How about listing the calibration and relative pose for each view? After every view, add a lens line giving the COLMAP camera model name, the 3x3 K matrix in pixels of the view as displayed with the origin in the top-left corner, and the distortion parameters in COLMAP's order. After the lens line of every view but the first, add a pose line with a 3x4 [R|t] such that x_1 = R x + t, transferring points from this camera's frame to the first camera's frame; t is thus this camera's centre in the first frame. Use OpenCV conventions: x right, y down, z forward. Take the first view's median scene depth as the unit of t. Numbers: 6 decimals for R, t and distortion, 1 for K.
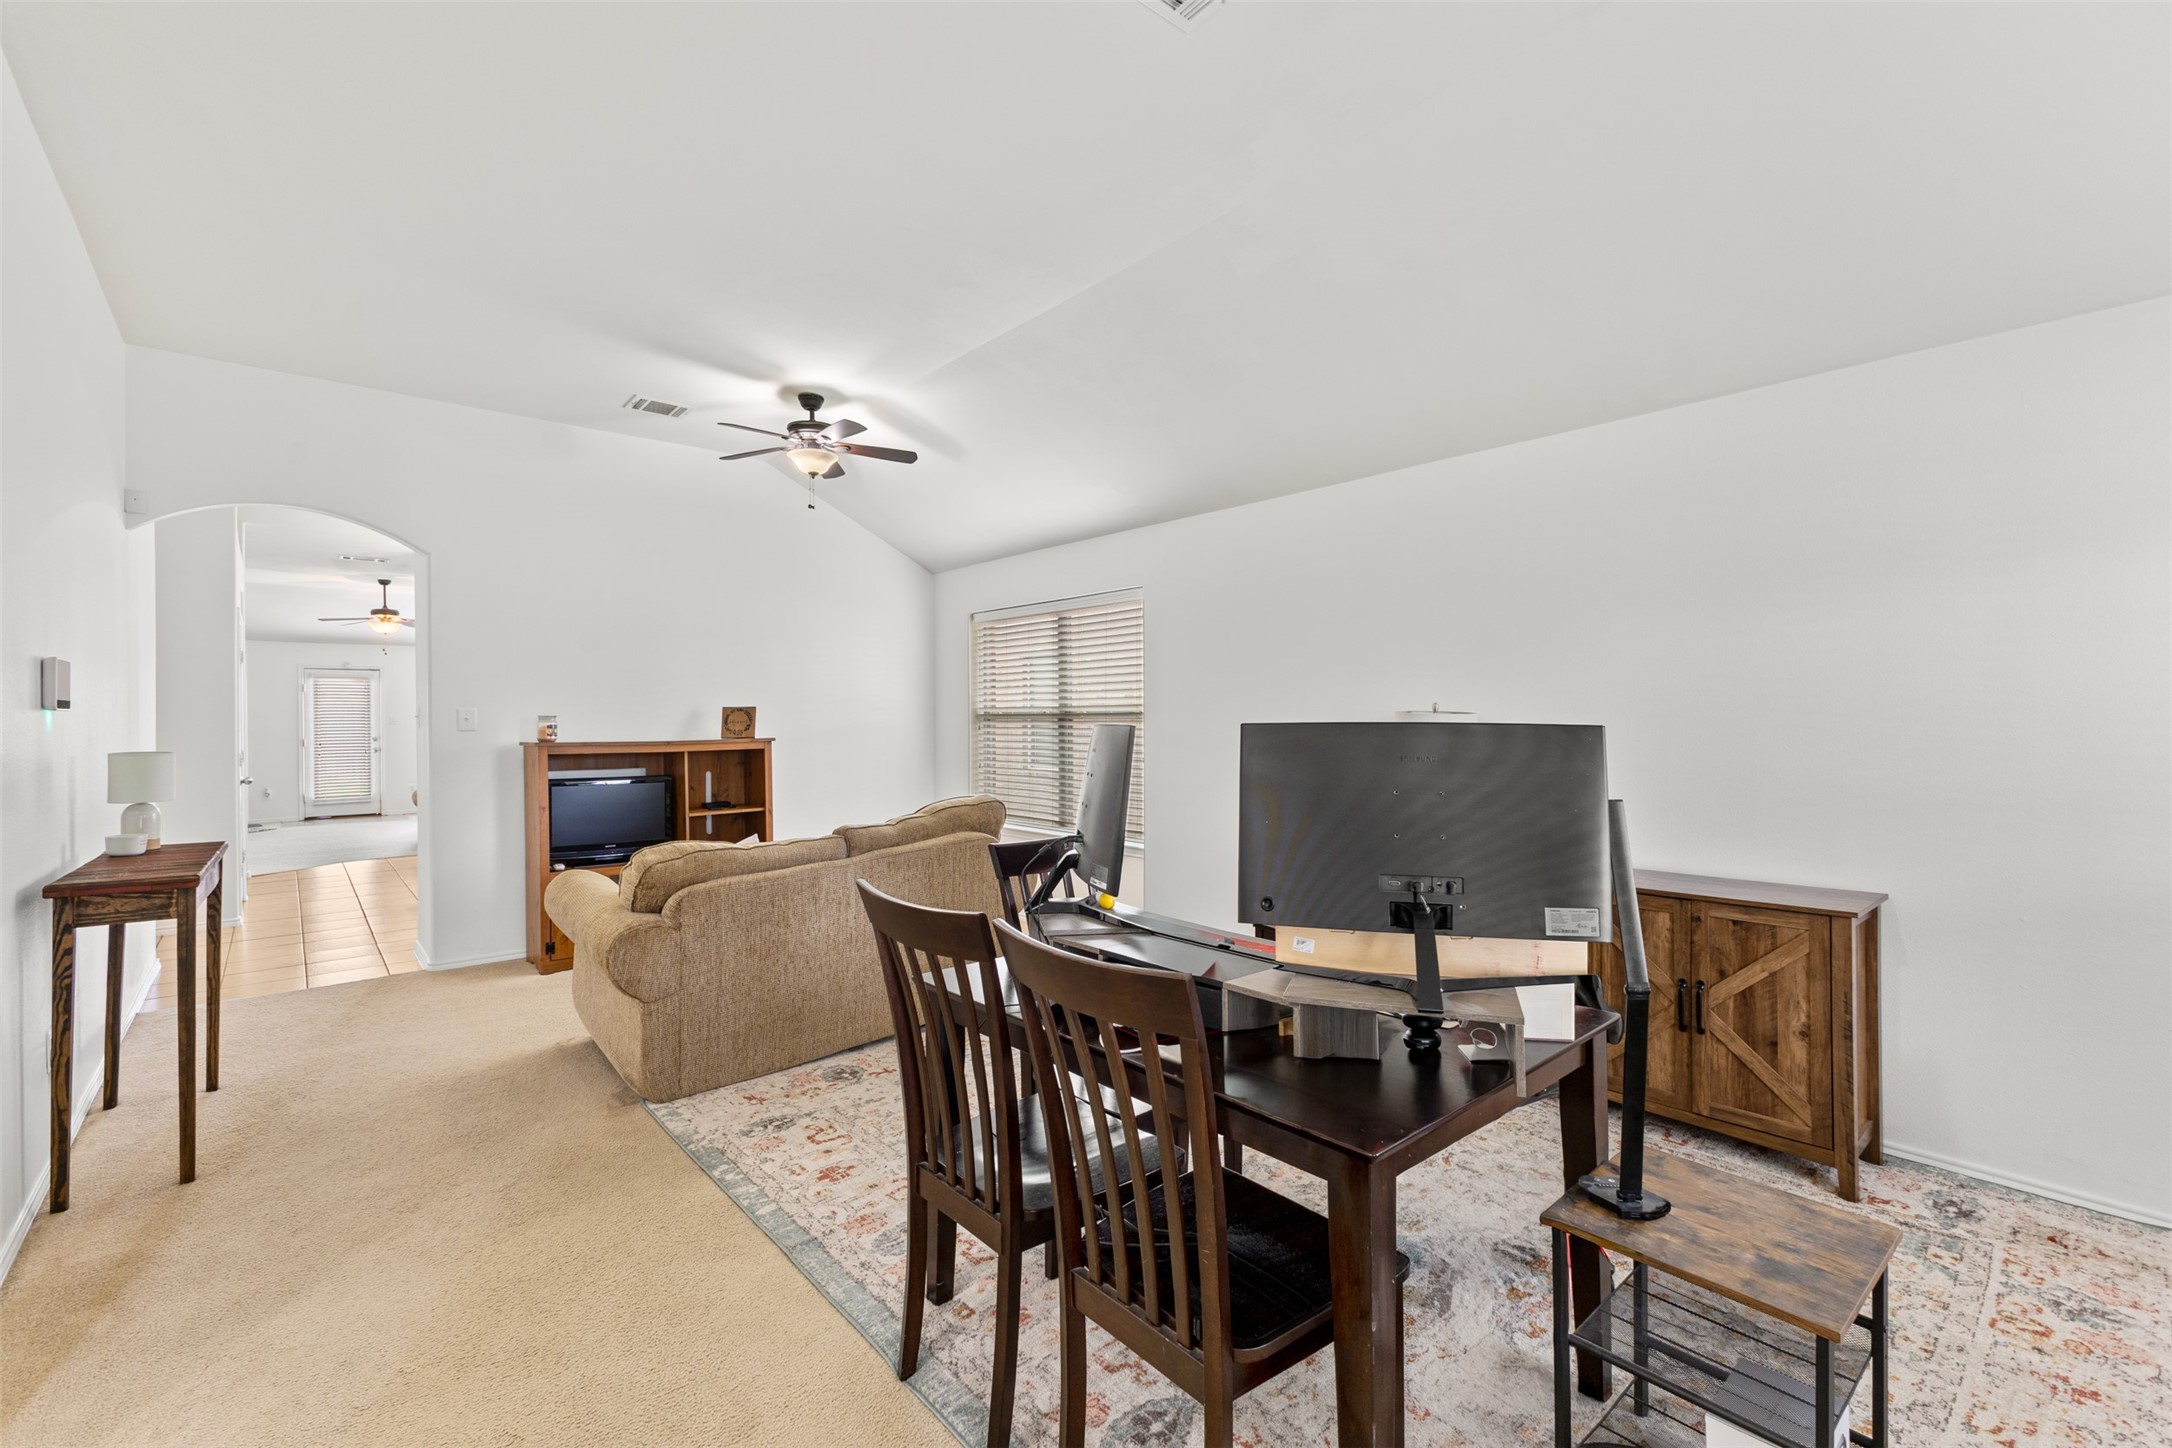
lens RADIAL K [[943.1, 0, 1098.0], [0, 943.1, 724.2], [0, 0, 1]] dist [0.021069, -0.008271]
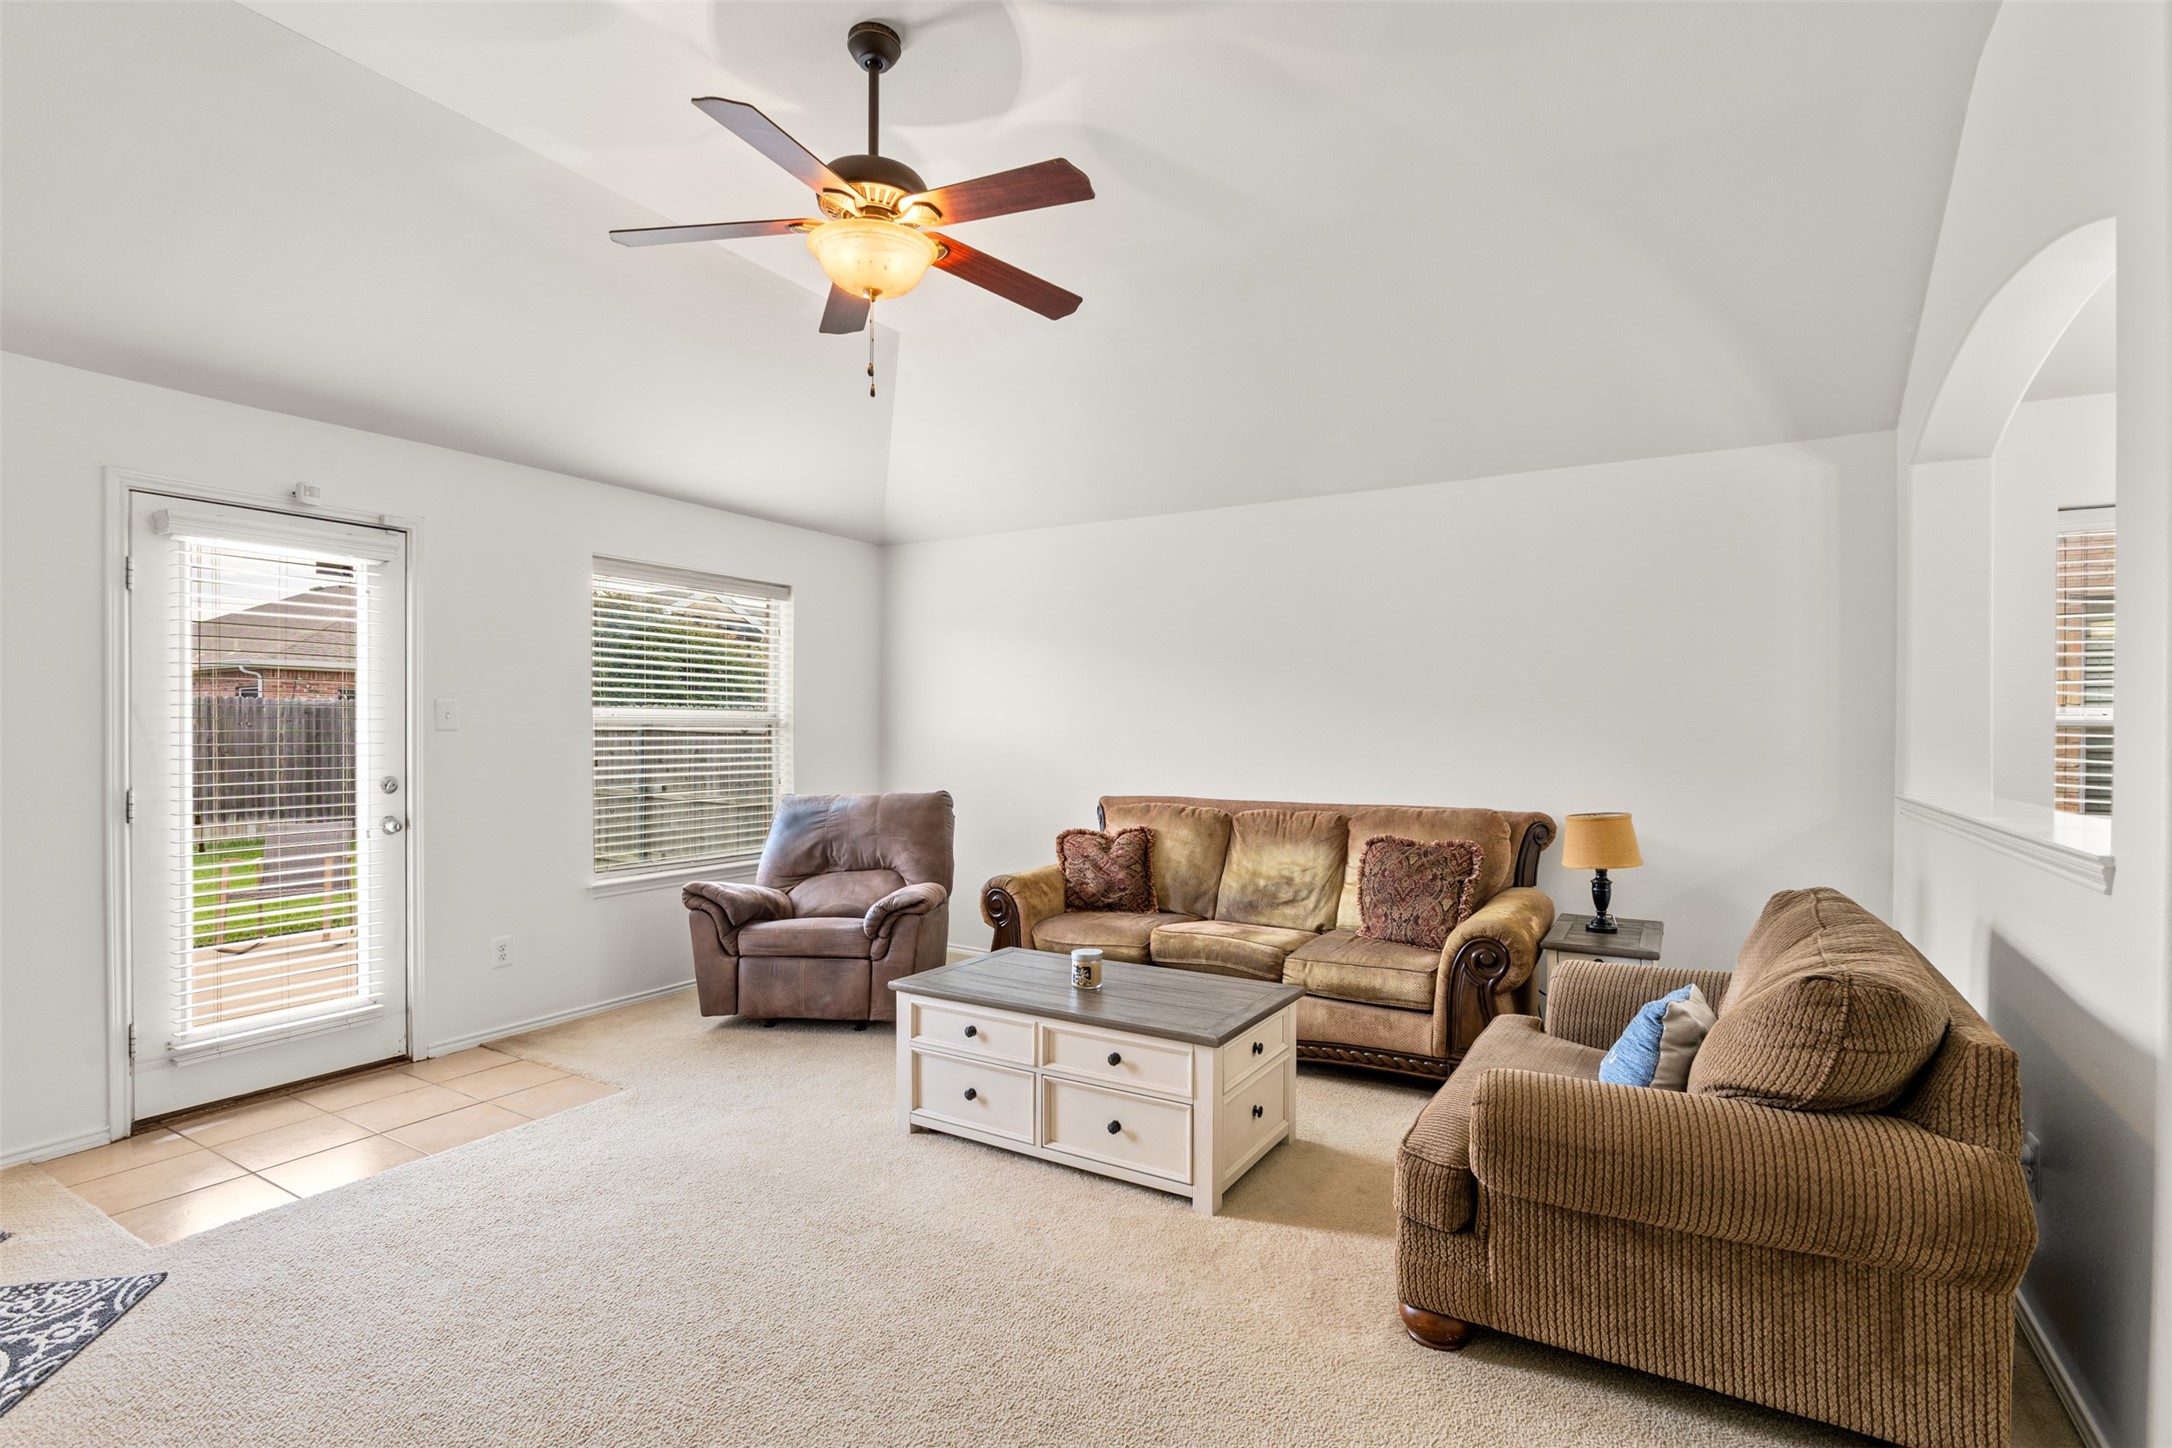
lens RADIAL K [[1024.5, 0, 1089.9], [0, 1024.5, 739.6], [0, 0, 1]] dist [-0.000417, 0.000082]
pose [[0.949045, 0.002934, 0.315126, -1.782529], [-0.002933, 0.999996, -0.000476, 0.009104], [-0.315126, -0.000473, 0.949050, 1.776572]]
